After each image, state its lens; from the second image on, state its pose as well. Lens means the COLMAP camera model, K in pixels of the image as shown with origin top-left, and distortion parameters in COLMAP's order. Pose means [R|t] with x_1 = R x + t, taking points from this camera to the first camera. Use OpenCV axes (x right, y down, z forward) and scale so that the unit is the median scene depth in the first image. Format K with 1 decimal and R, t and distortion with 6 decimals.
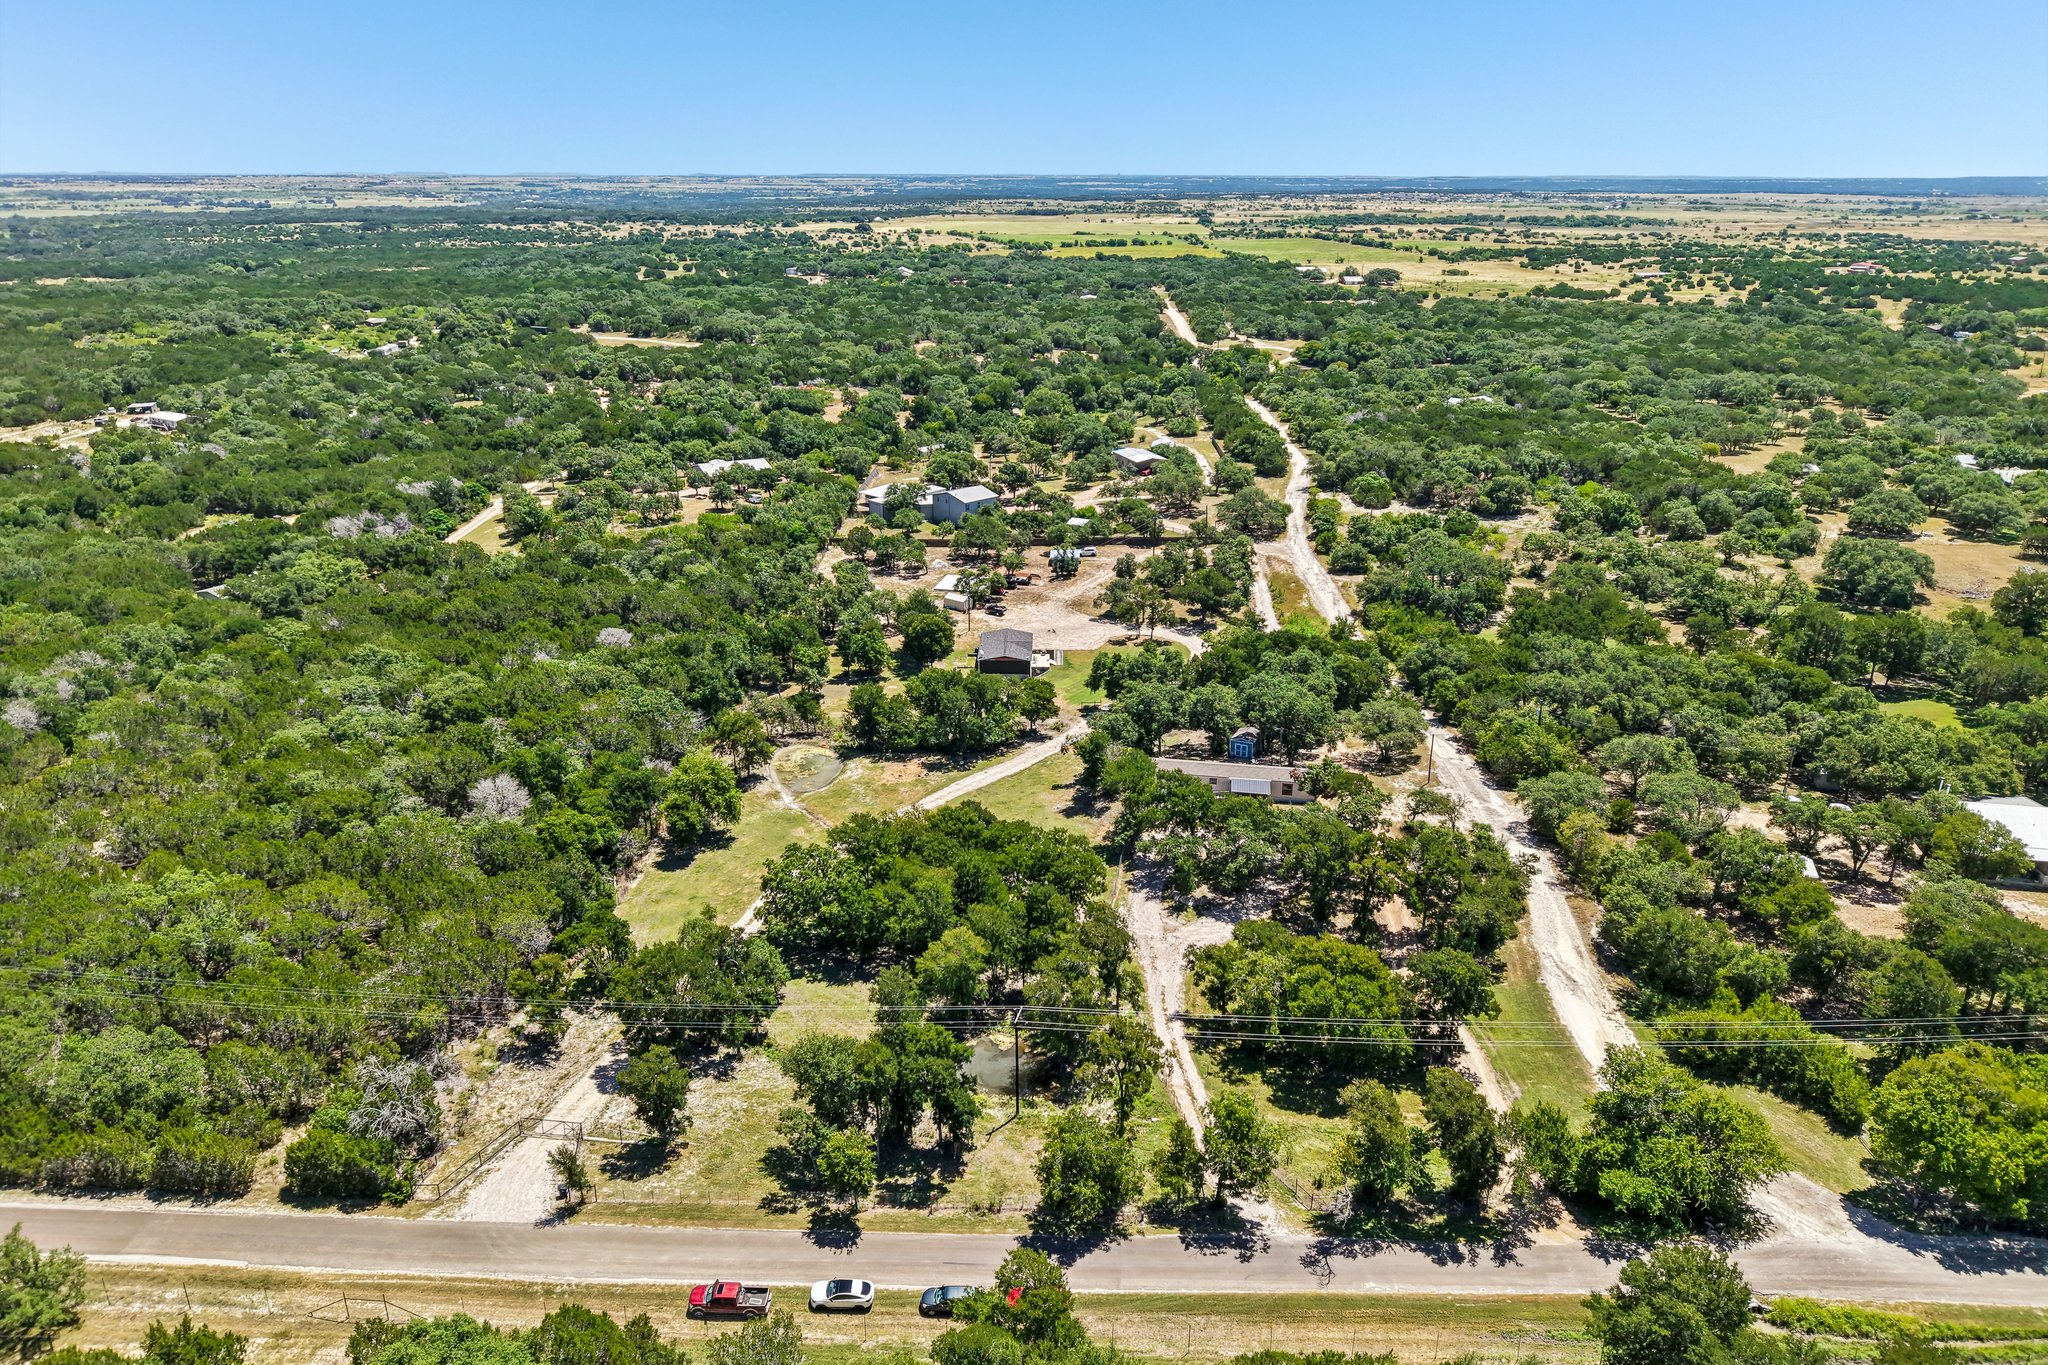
lens RADIAL K [[1374.5, 0, 1024.0], [0, 1374.5, 682.5], [0, 0, 1]] dist [0.039625, -0.045626]
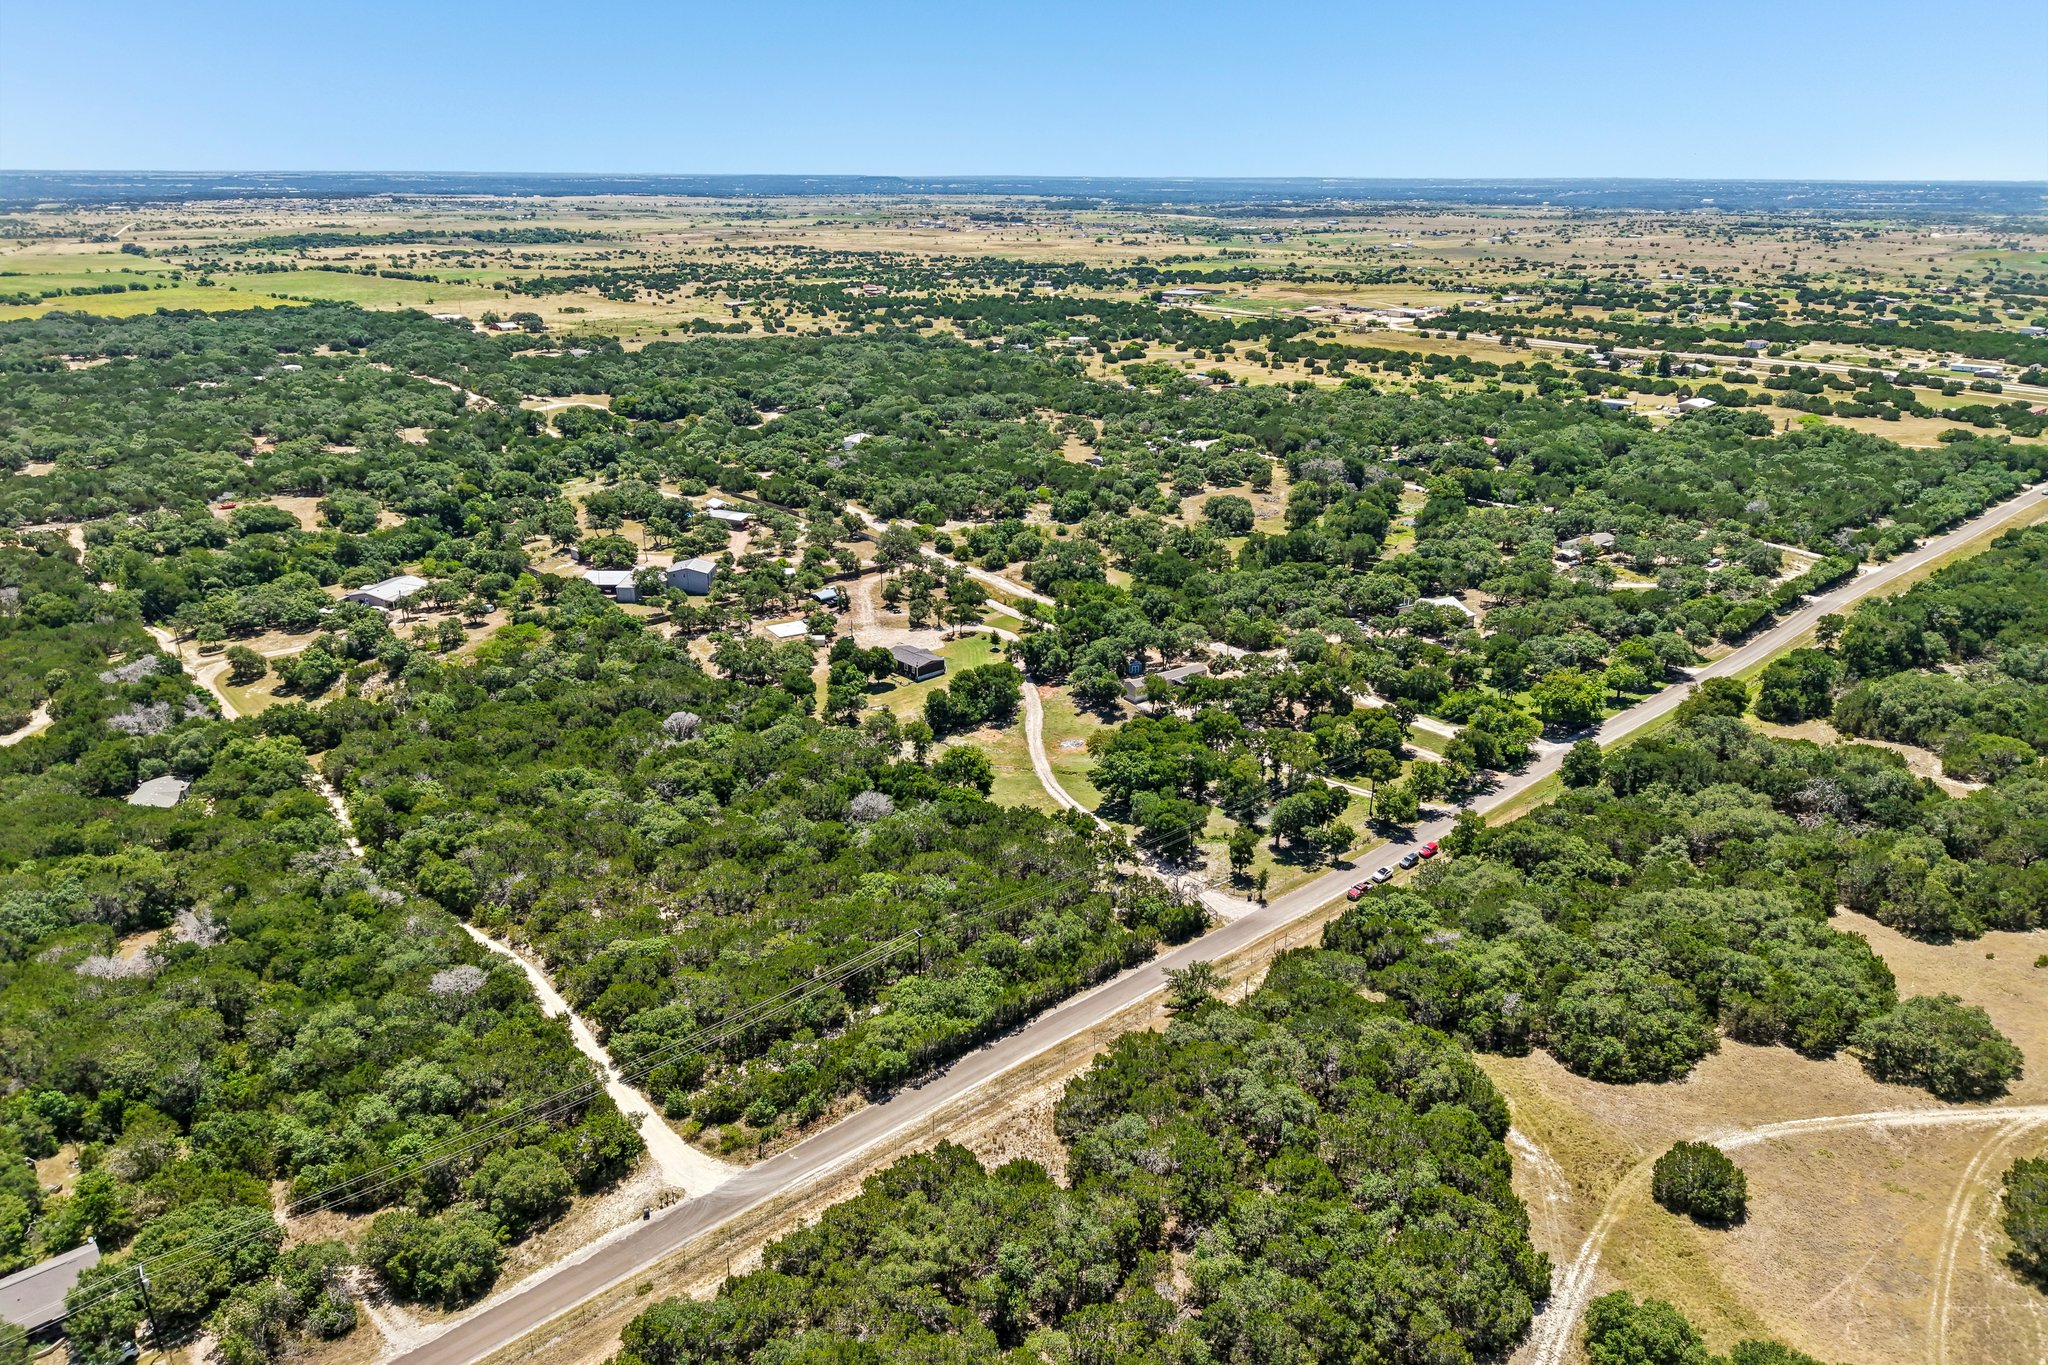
lens RADIAL K [[1374.5, 0, 1024.0], [0, 1374.5, 682.5], [0, 0, 1]] dist [0.039625, -0.045626]
pose [[0.720876, -0.243265, 0.648969, -1.116503], [0.240290, 0.966022, 0.095198, -0.138692], [-0.650076, 0.087315, 0.754836, -0.231445]]
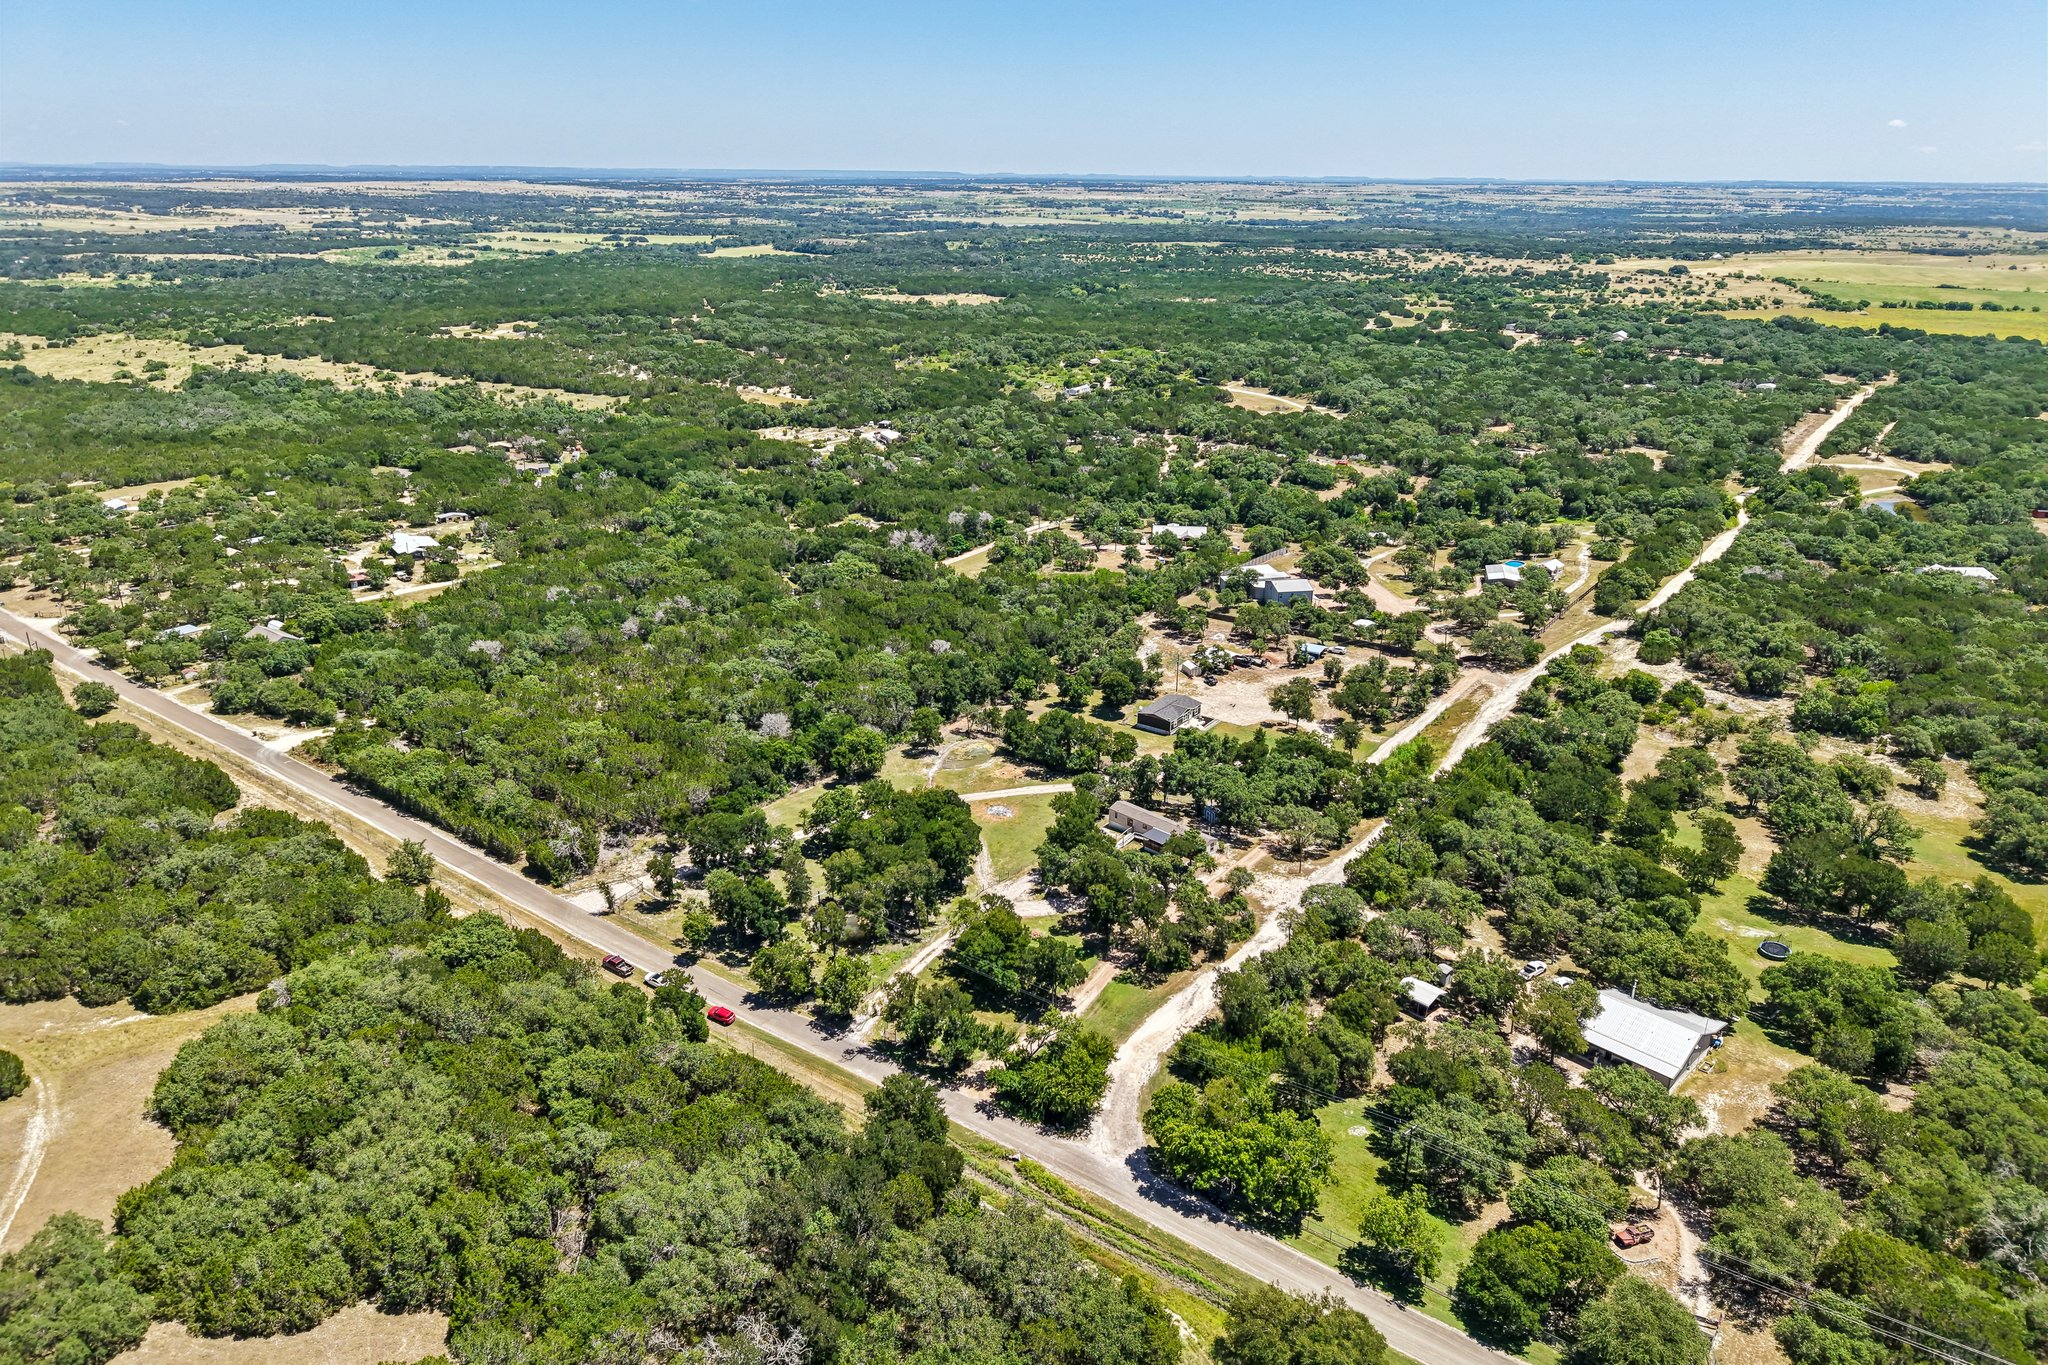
lens RADIAL K [[1374.5, 0, 1024.0], [0, 1374.5, 682.5], [0, 0, 1]] dist [0.039625, -0.045626]
pose [[0.820743, 0.206350, -0.532729, 0.726772], [-0.207179, 0.976519, 0.059062, -0.125825], [0.532407, 0.061895, 0.844222, -0.263398]]
